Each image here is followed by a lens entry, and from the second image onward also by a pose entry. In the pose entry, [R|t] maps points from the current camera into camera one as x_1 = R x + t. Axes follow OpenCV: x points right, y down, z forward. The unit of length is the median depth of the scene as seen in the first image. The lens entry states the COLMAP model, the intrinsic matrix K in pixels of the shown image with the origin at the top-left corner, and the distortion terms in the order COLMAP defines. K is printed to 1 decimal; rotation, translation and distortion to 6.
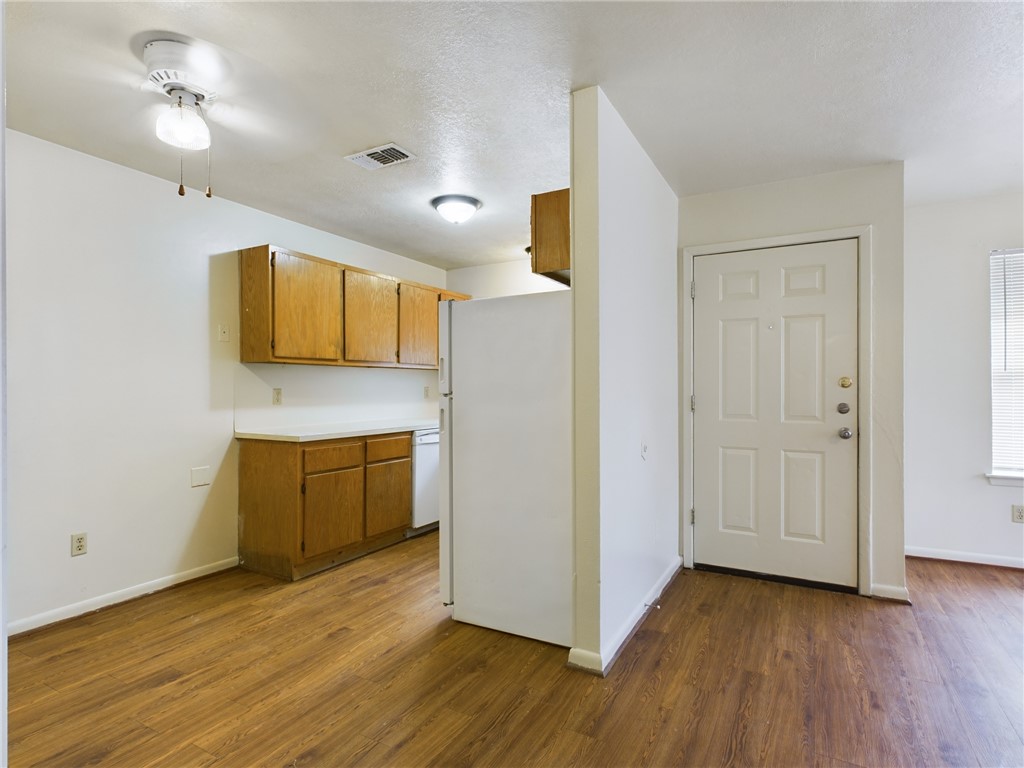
lens RADIAL K [[539.3, 0, 513.7], [0, 539.3, 385.6], [0, 0, 1]] dist [0.001186, 0.000813]
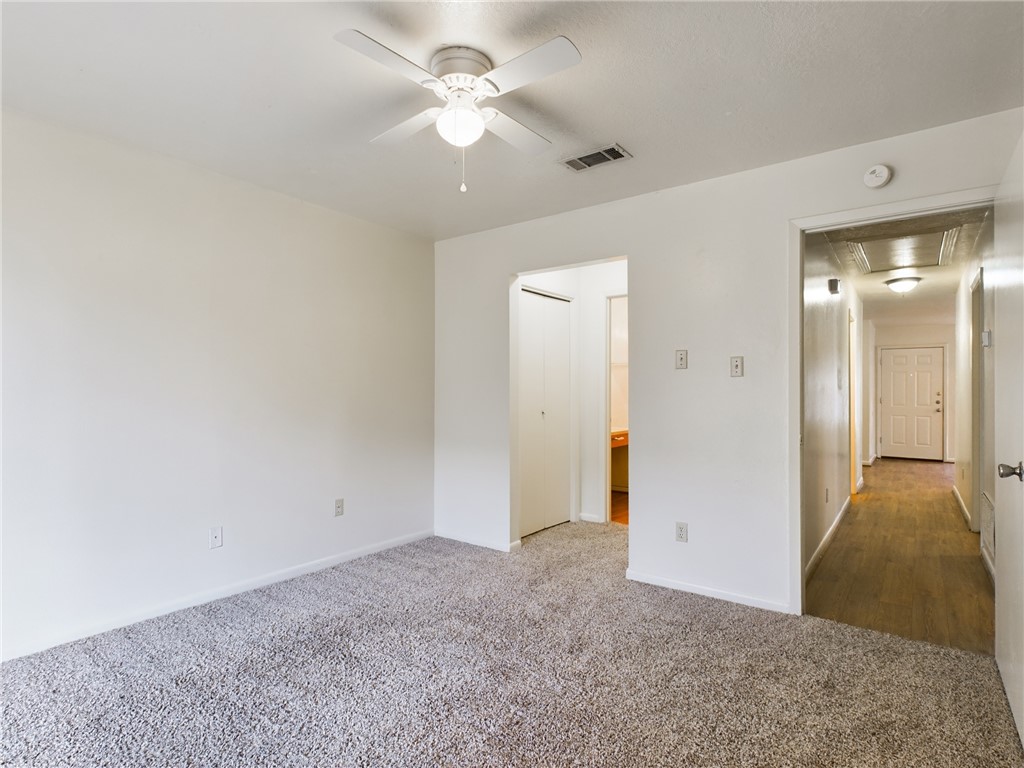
lens RADIAL K [[539.3, 0, 513.7], [0, 539.3, 385.6], [0, 0, 1]] dist [0.001186, 0.000813]
pose [[0.990960, 0.006877, -0.133981, -1.393705], [-0.008316, 0.999914, -0.010182, -0.000616], [0.133900, 0.011204, 0.990932, -2.408702]]
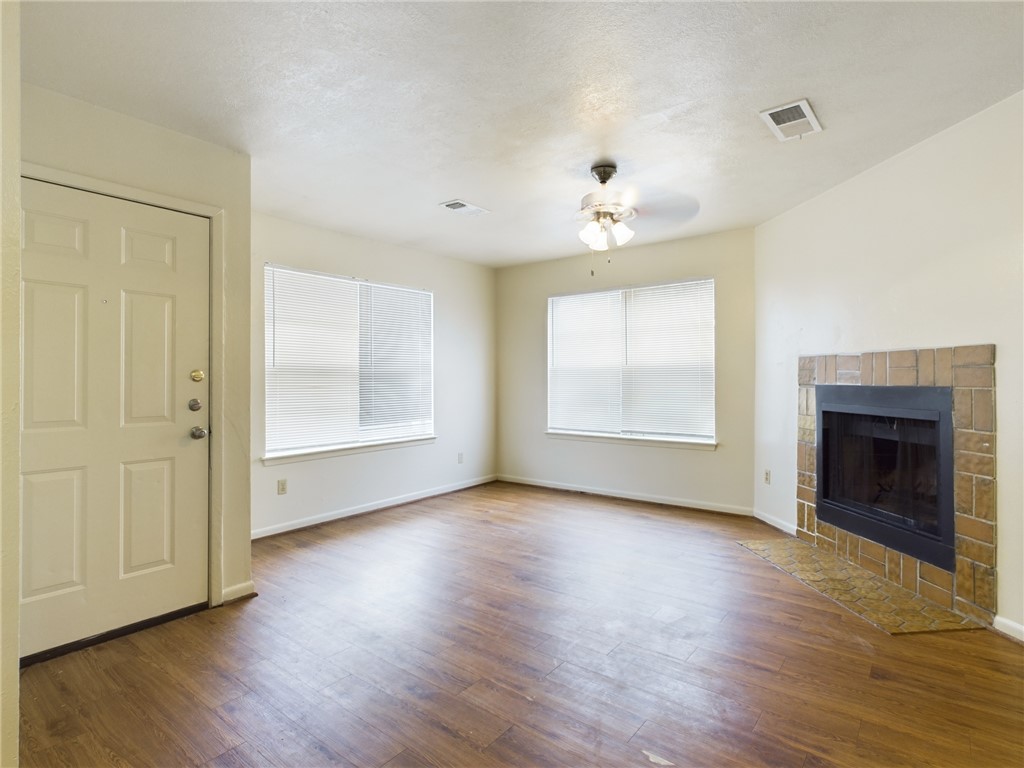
lens RADIAL K [[539.1, 0, 514.2], [0, 539.1, 378.1], [0, 0, 1]] dist [0.002705, 0.000462]
pose [[0.154991, 0.002891, 0.987912, -0.187834], [0.000114, 0.999996, -0.002944, 0.000520], [-0.987916, 0.000569, 0.154990, 0.350496]]
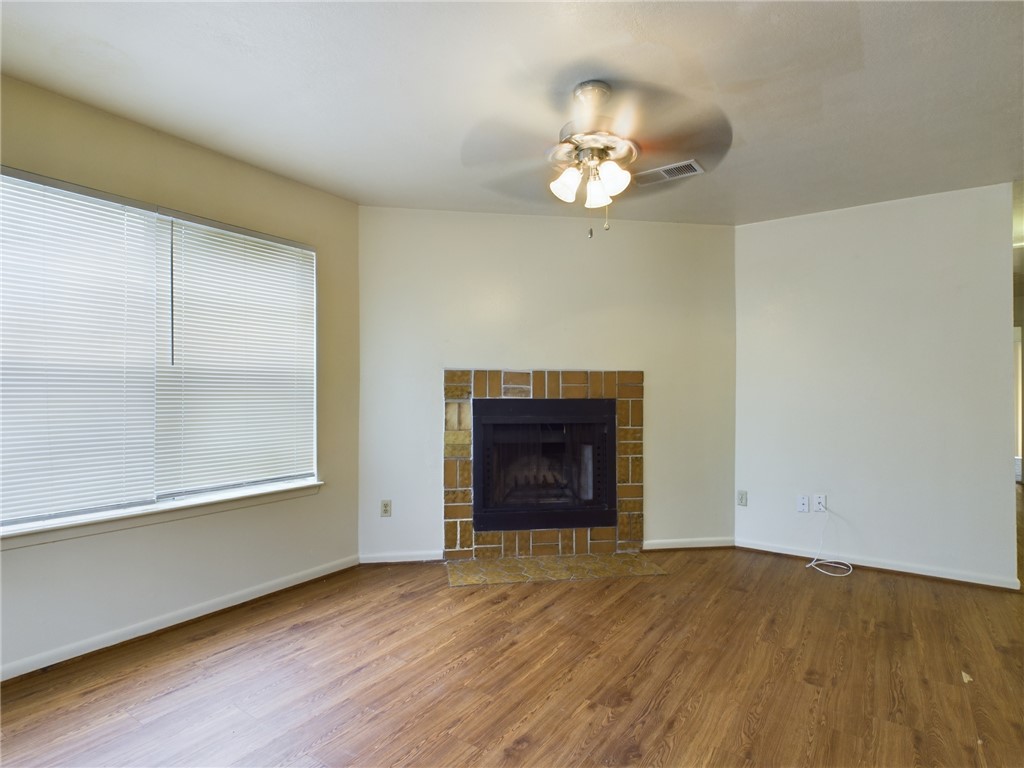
lens RADIAL K [[537.5, 0, 512.1], [0, 537.5, 390.8], [0, 0, 1]] dist [0.002081, 0.000259]
pose [[-0.995498, 0.002873, 0.094738, 0.929848], [0.002078, 0.999962, -0.008484, 0.004673], [-0.094758, -0.008249, -0.995466, 1.083912]]
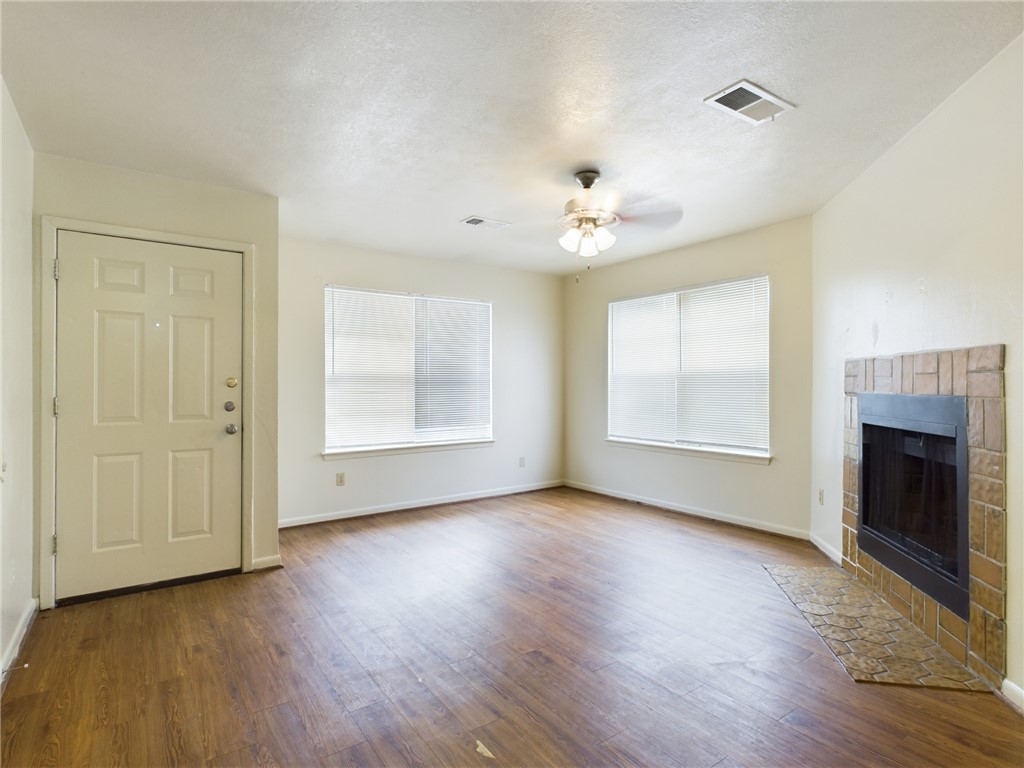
lens RADIAL K [[539.3, 0, 513.7], [0, 539.3, 385.6], [0, 0, 1]] dist [0.001186, 0.000813]
pose [[0.432236, 0.001422, 0.901760, -0.124650], [-0.002288, 0.999997, -0.000481, -0.000779], [-0.901758, -0.001855, 0.432238, 0.013609]]
